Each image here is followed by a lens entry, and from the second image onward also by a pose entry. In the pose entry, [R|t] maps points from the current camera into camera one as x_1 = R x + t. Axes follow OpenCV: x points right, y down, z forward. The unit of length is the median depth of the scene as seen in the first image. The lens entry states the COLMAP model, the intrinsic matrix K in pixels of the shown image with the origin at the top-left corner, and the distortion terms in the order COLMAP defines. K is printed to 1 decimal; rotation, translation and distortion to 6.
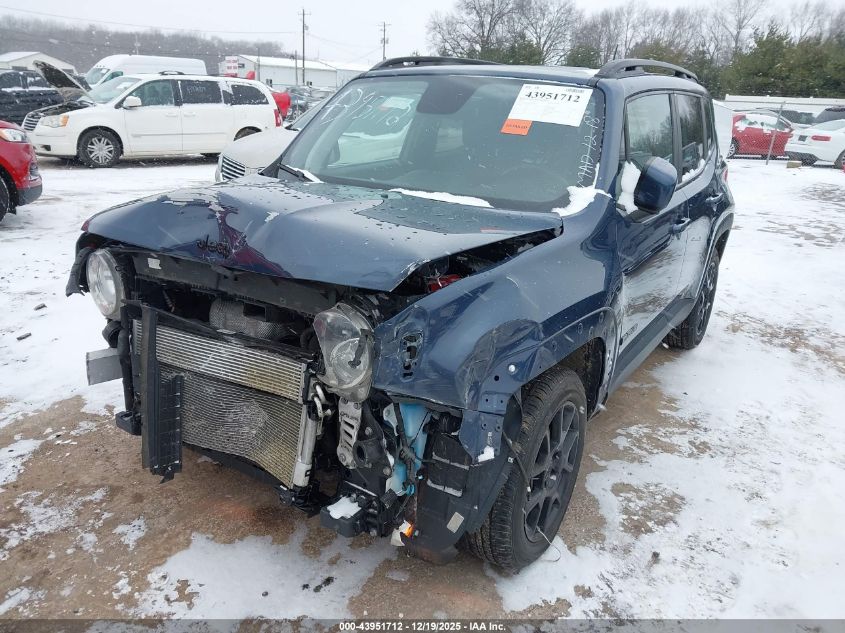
lens RADIAL K [[666.5, 0, 422.5], [0, 666.5, 316.5], [0, 0, 1]] dist [0.009314, 0.002578]
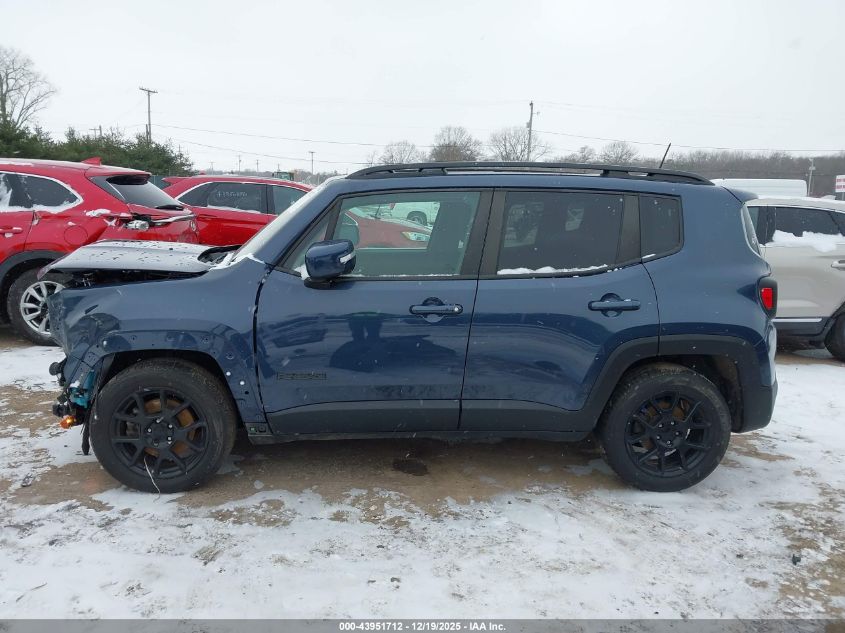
lens RADIAL K [[666.5, 0, 422.5], [0, 666.5, 316.5], [0, 0, 1]] dist [0.009314, 0.002578]
pose [[0.607265, 0.120928, -0.785242, 1.443038], [-0.254479, 0.965884, -0.048053, -0.082730], [0.752642, 0.229009, 0.617321, 0.399505]]
